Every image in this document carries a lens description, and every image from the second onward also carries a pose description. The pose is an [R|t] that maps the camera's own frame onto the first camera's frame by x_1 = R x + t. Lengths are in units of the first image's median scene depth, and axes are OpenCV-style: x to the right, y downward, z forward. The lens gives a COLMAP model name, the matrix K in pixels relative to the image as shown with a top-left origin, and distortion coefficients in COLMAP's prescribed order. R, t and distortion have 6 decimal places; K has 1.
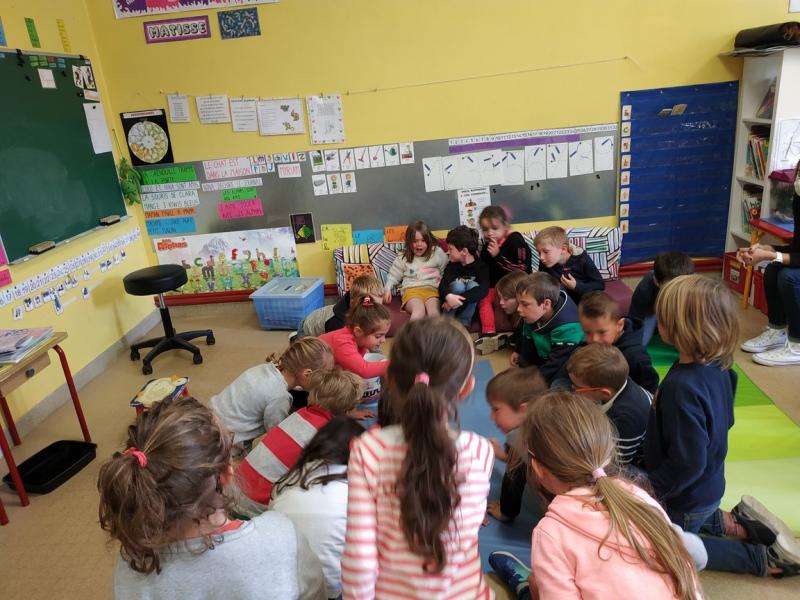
lens RADIAL K [[597.0, 0, 407.6], [0, 597.0, 318.7], [0, 0, 1]] dist [0.061953, -0.087591]
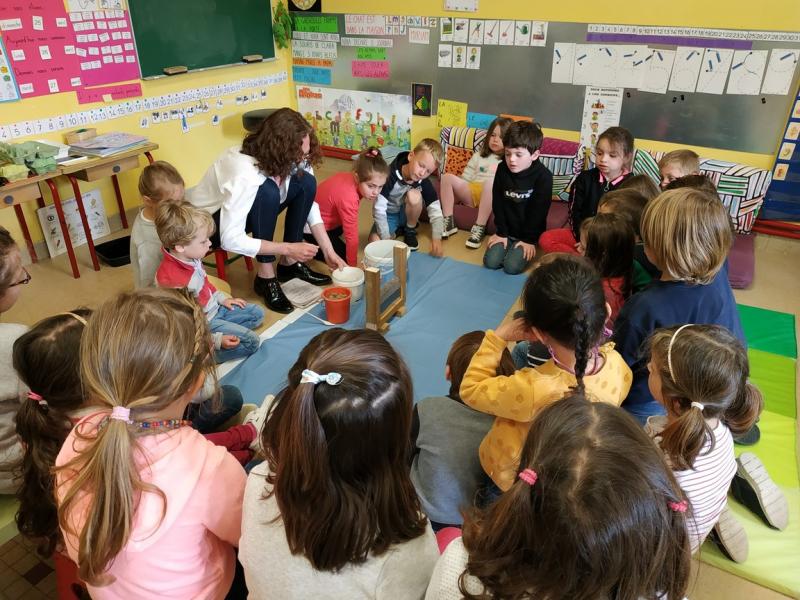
lens RADIAL K [[606.8, 0, 389.7], [0, 606.8, 324.8], [0, 0, 1]] dist [0.000010, -0.004486]
pose [[0.883235, 0.312873, -0.349293, 0.250028], [-0.243603, 0.942611, 0.228345, -0.017991], [0.400691, -0.116594, 0.908764, 0.033667]]
